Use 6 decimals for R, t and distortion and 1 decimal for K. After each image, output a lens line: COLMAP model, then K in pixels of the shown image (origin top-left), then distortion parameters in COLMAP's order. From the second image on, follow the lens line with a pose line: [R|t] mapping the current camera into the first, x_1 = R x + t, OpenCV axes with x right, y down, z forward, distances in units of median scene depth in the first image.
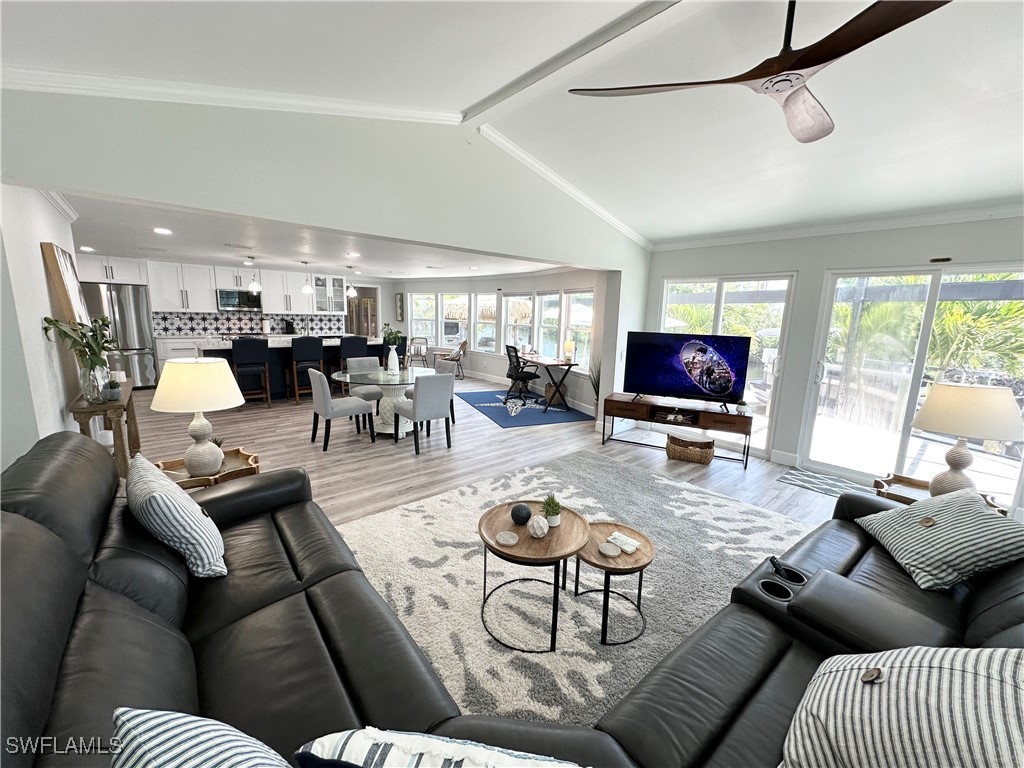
lens RADIAL K [[407.6, 0, 511.7], [0, 407.6, 385.9], [0, 0, 1]] dist [-0.001832, -0.000060]
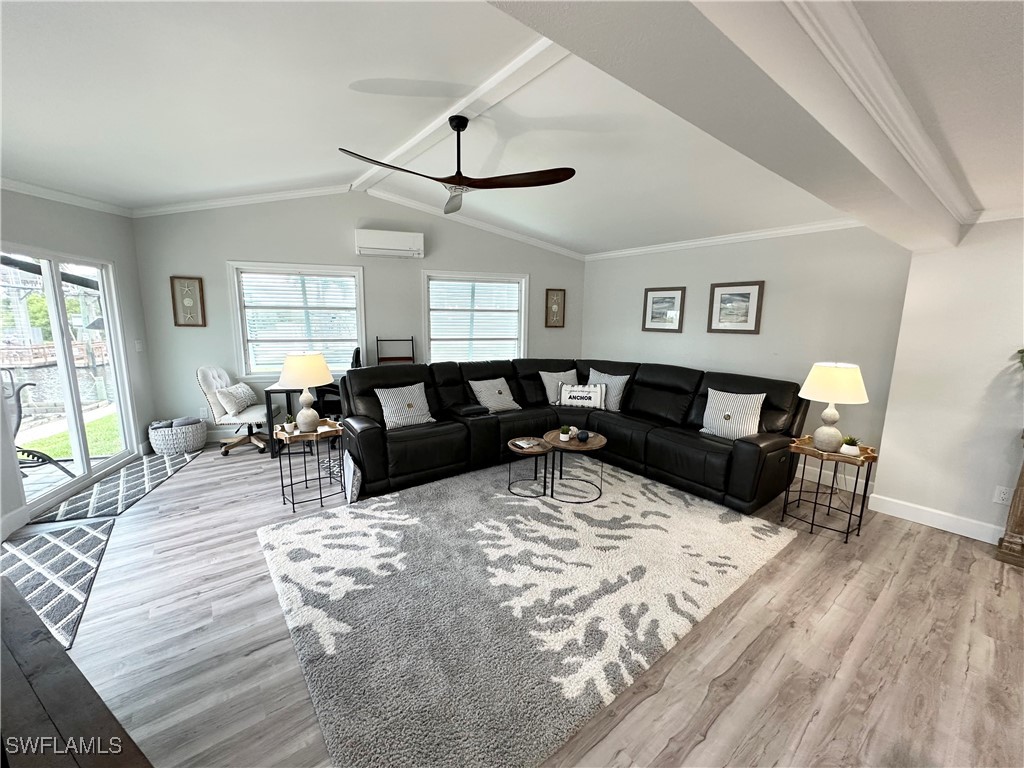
lens RADIAL K [[407.6, 0, 512.5], [0, 407.6, 388.1], [0, 0, 1]] dist [-0.001832, -0.000060]
pose [[-0.997670, -0.049873, 0.046546, 0.063645], [-0.030933, 0.938847, 0.342941, -0.115879], [-0.060803, 0.340703, -0.938203, 0.649408]]
